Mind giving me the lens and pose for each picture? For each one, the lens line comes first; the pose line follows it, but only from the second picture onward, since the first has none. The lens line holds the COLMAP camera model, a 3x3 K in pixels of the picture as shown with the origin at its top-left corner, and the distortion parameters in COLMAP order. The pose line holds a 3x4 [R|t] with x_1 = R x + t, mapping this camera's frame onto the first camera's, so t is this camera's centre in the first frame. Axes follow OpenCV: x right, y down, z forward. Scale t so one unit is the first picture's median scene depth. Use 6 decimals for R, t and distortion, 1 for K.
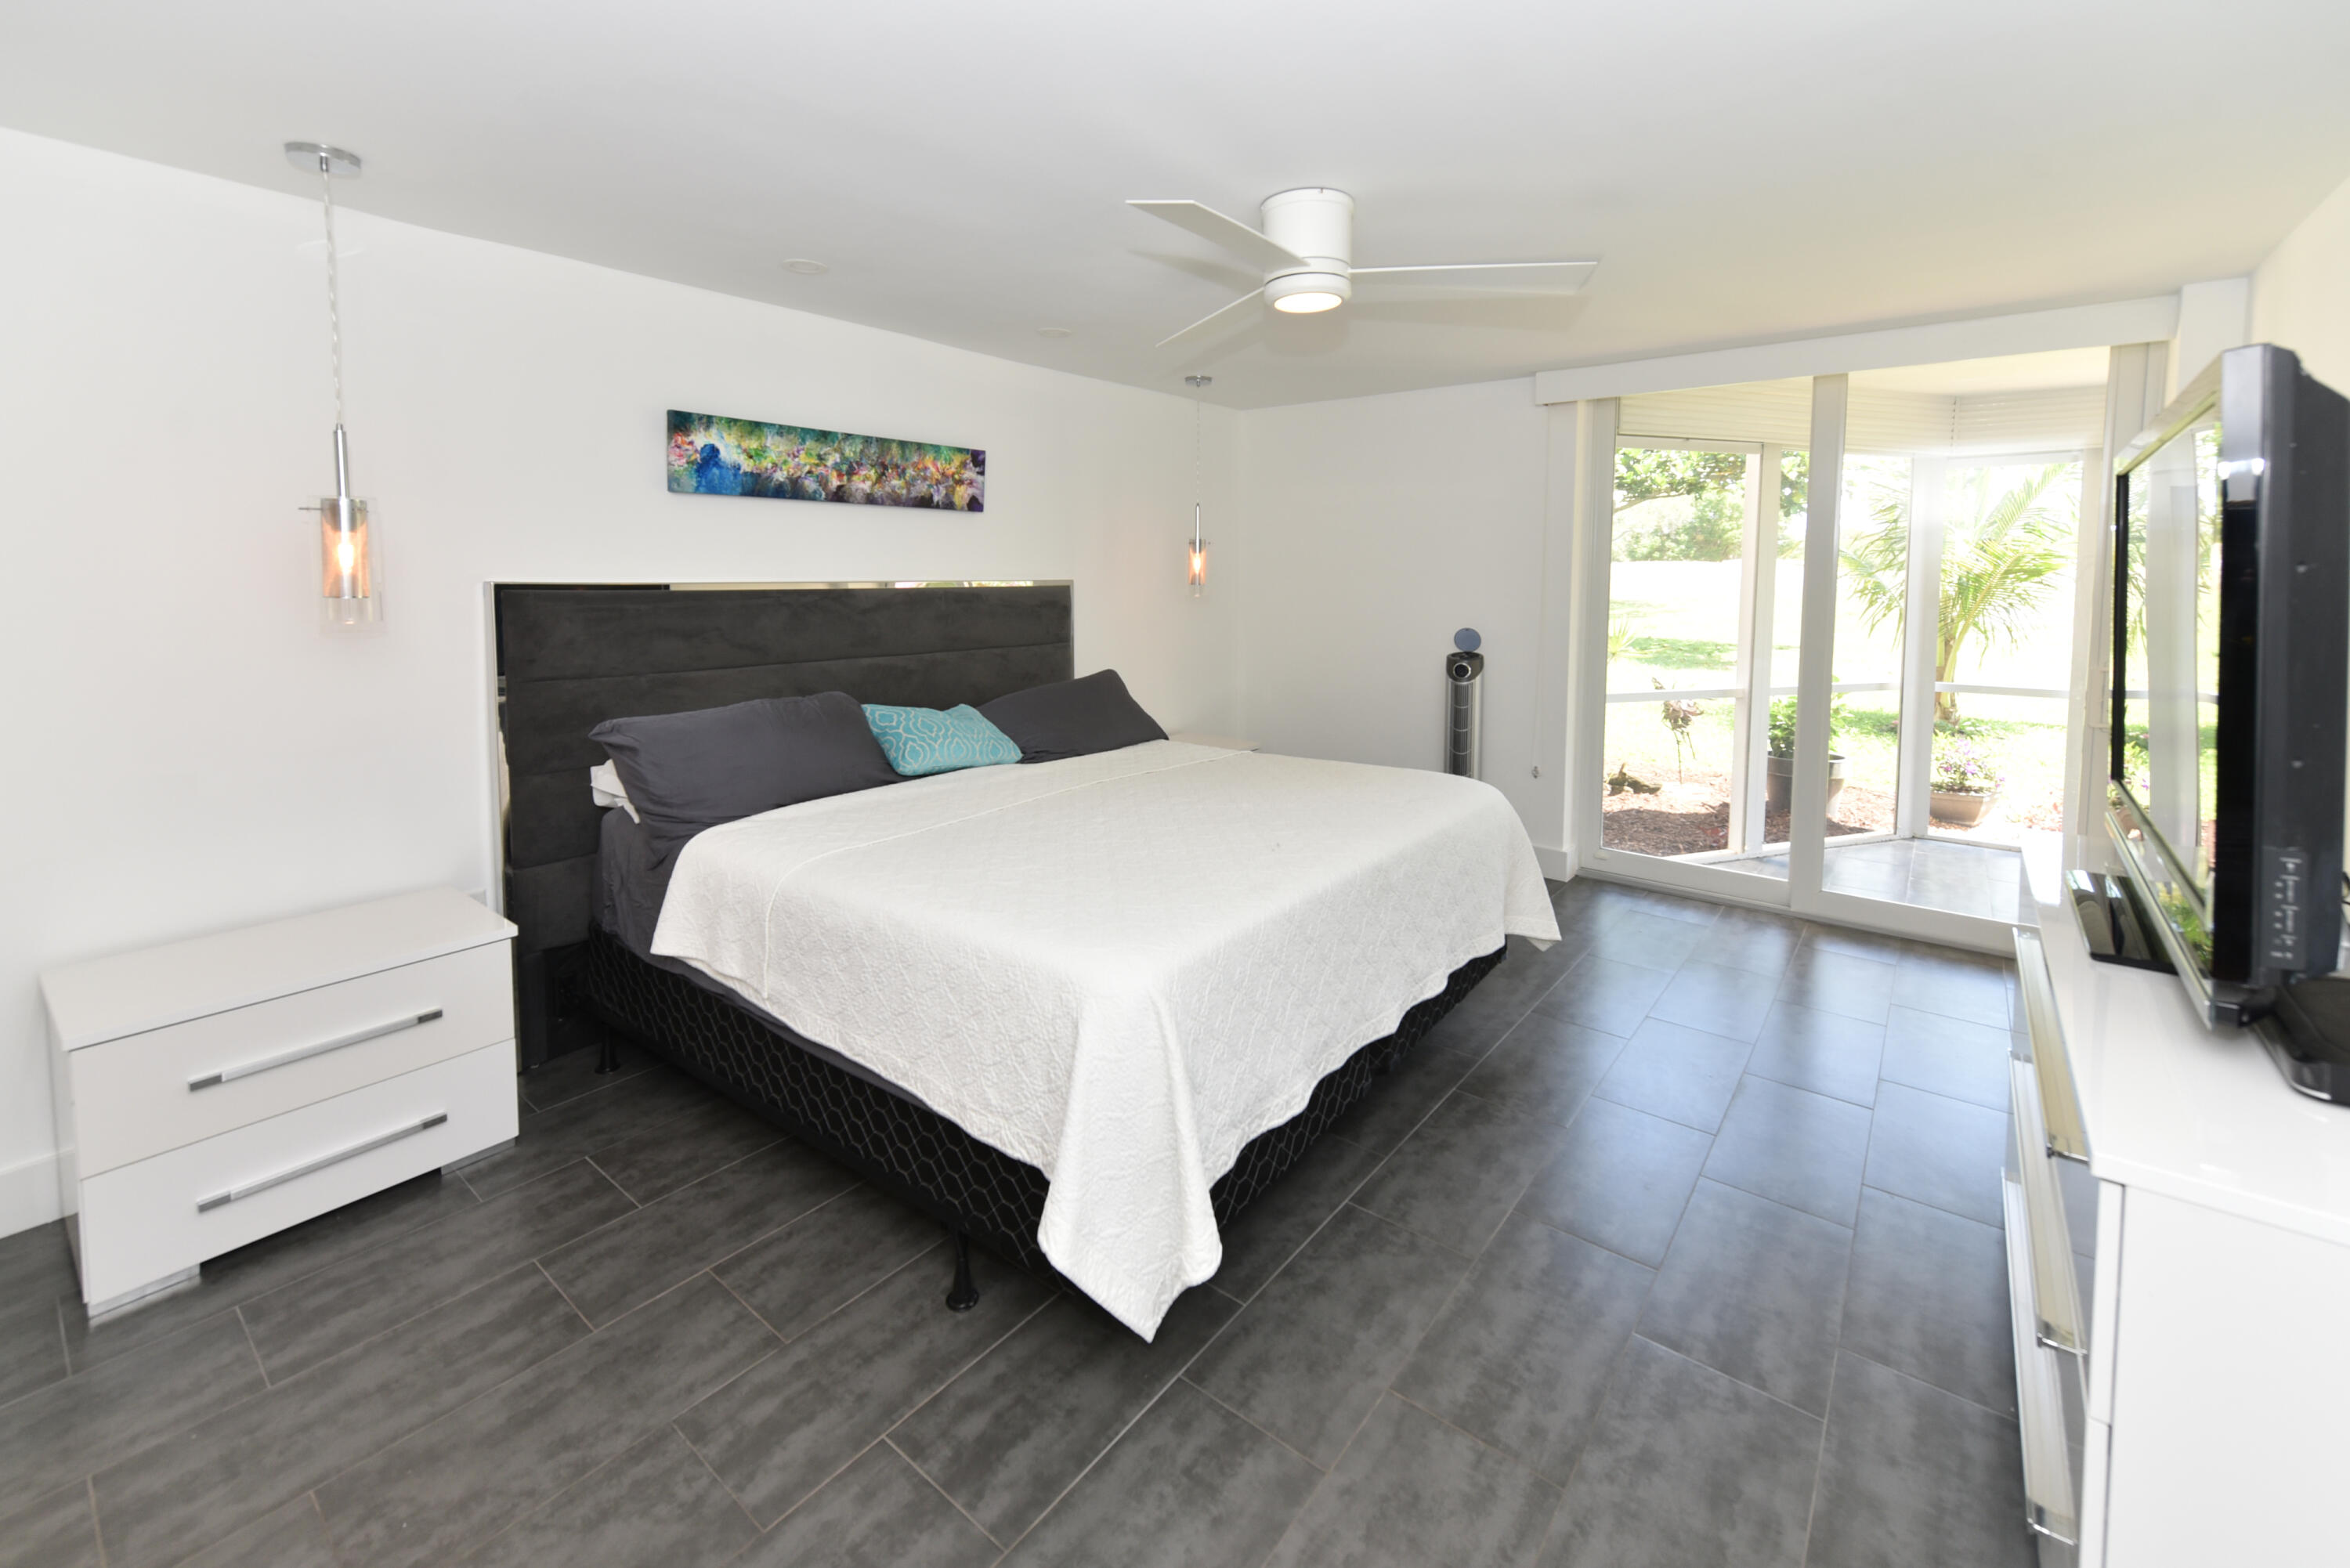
lens RADIAL K [[939.4, 0, 1175.0], [0, 939.4, 784.0], [0, 0, 1]] dist [0.000760, -0.000005]
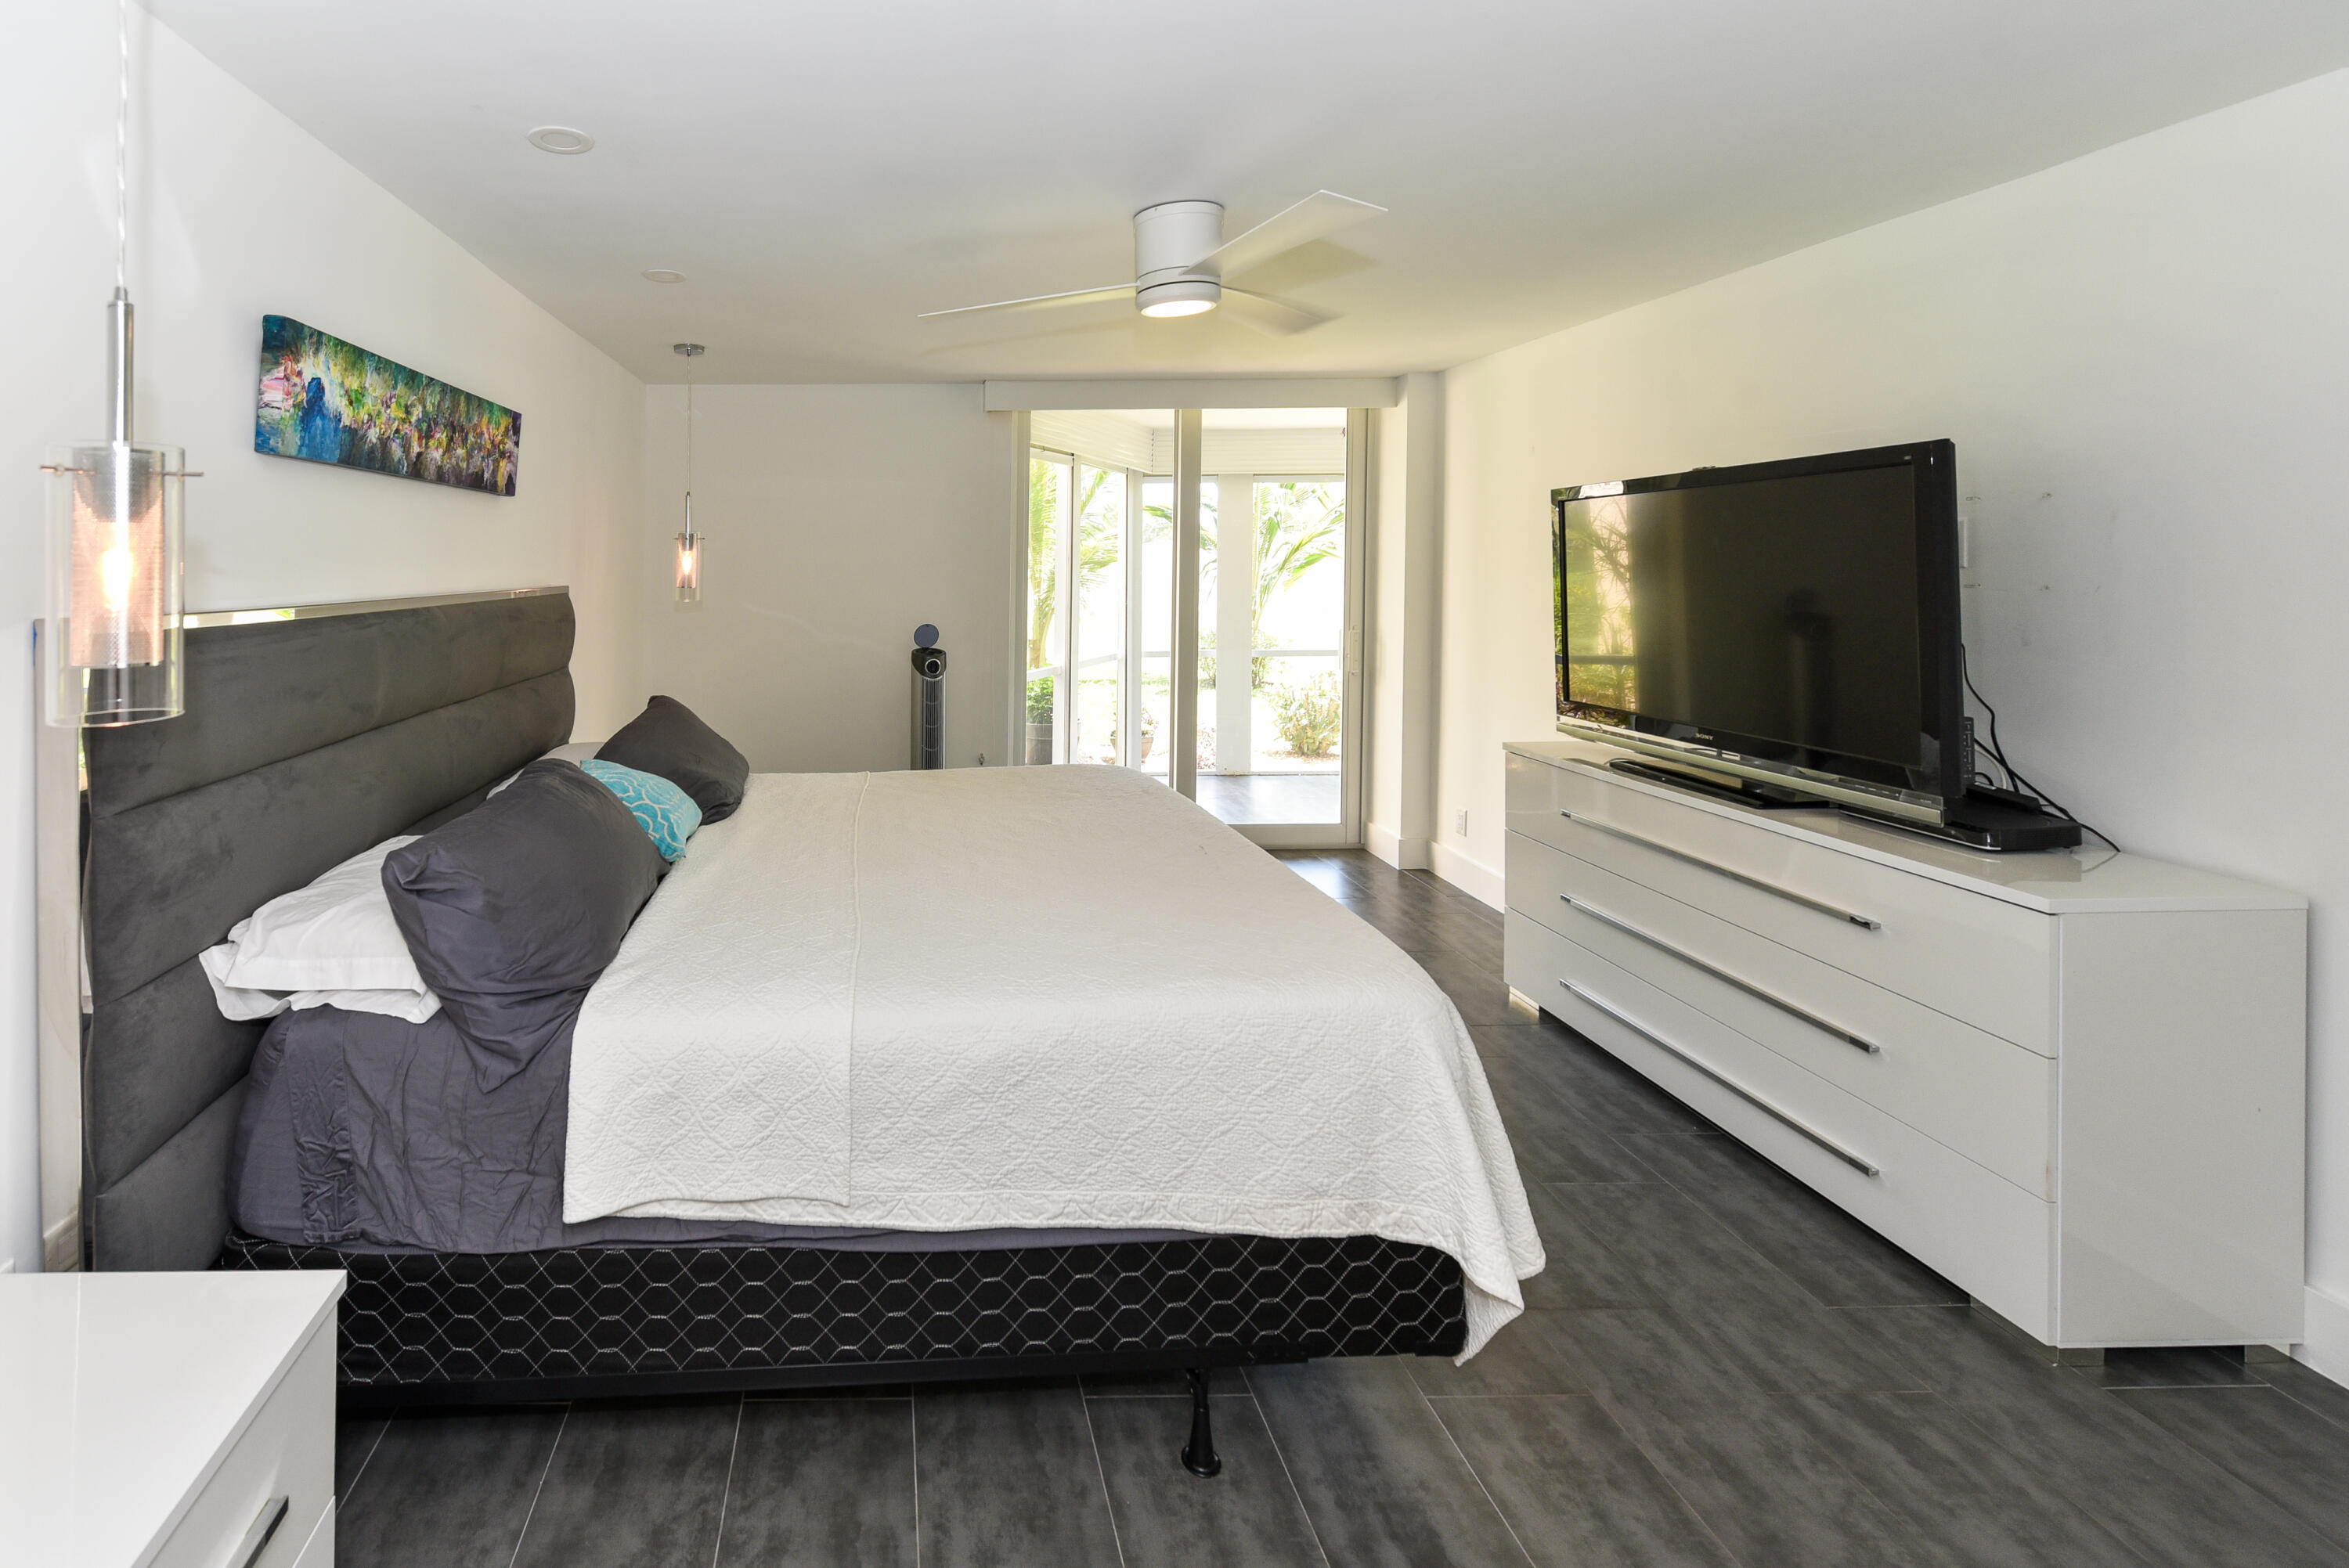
lens RADIAL K [[955.3, 0, 1174.7], [0, 955.3, 719.2], [0, 0, 1]] dist [0.001385, -0.000006]
pose [[0.777178, -0.108107, 0.619926, -0.426057], [0.147300, 0.989017, -0.012193, -0.050713], [-0.611799, 0.100791, 0.784566, 0.183458]]
